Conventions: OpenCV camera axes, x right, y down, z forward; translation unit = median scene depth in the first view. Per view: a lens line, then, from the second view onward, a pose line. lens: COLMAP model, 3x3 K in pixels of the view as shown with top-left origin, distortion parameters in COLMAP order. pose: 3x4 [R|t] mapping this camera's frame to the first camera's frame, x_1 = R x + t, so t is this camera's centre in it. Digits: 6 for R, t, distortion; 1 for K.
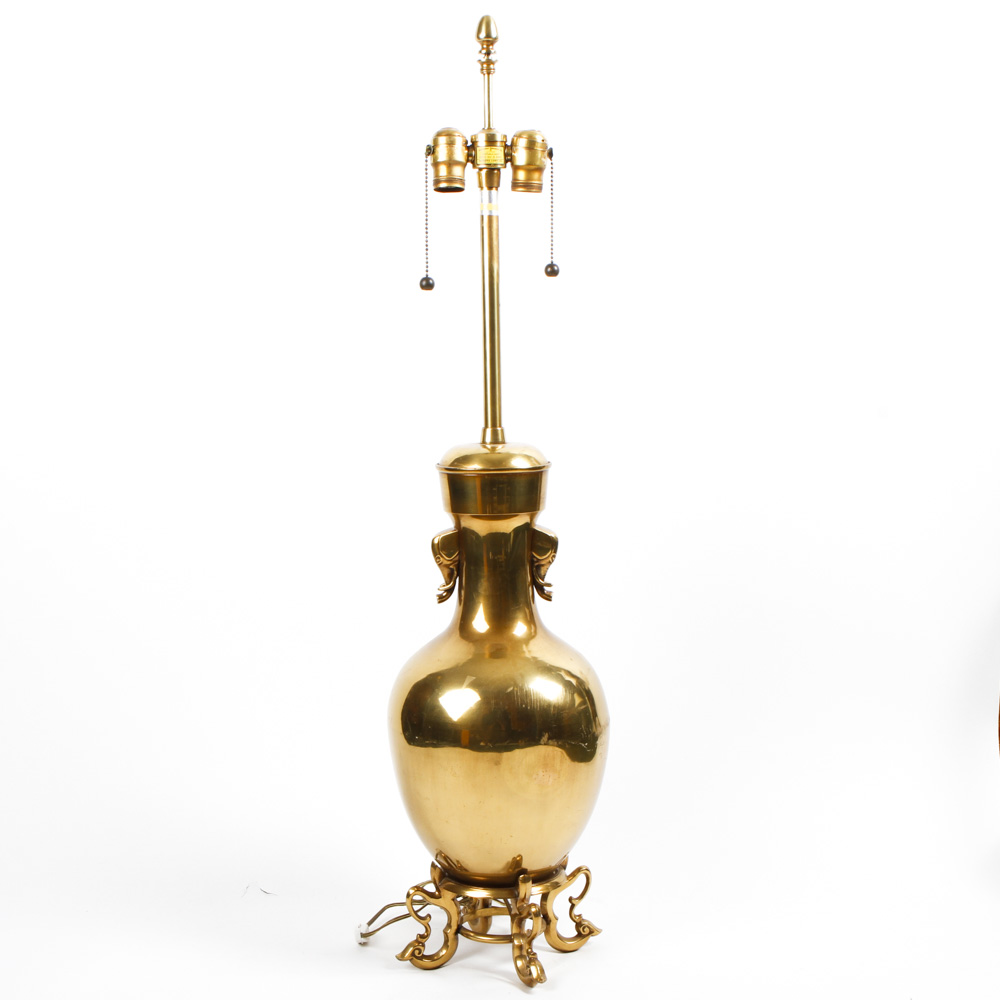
lens RADIAL K [[1270.1, 0, 492.8], [0, 1270.1, 501.2], [0, 0, 1]] dist [-0.003679, 0.000000]
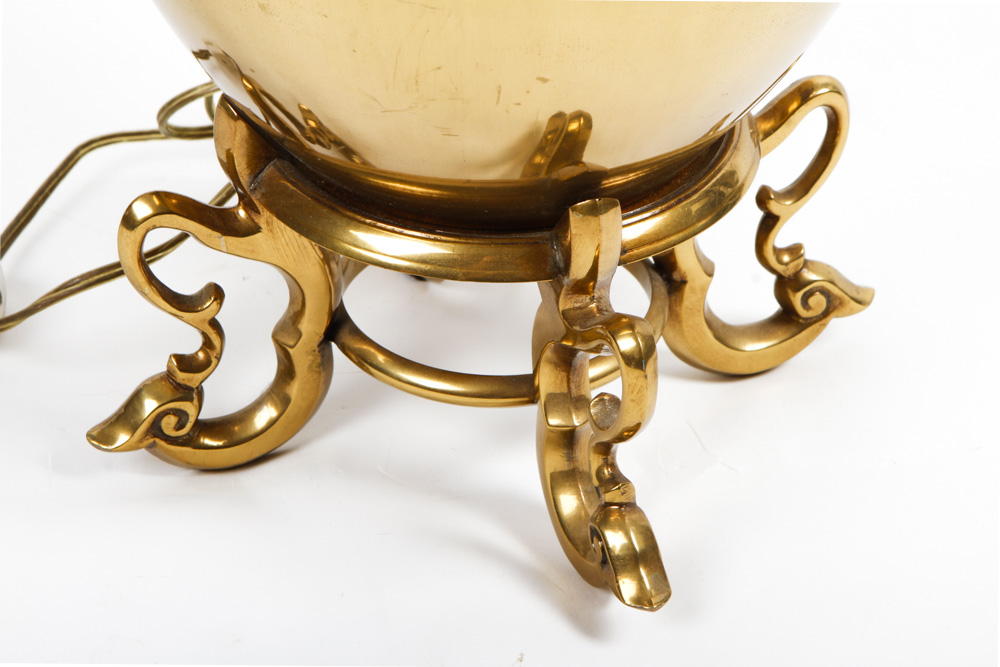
lens RADIAL K [[3284.0, 0, 499.7], [0, 3284.0, 333.2], [0, 0, 1]] dist [0.312313, 0.000000]
pose [[0.999833, 0.017689, 0.004642, 0.005438], [-0.017796, 0.882576, 0.469832, 0.026225], [0.004214, -0.469836, 0.882744, 0.519903]]
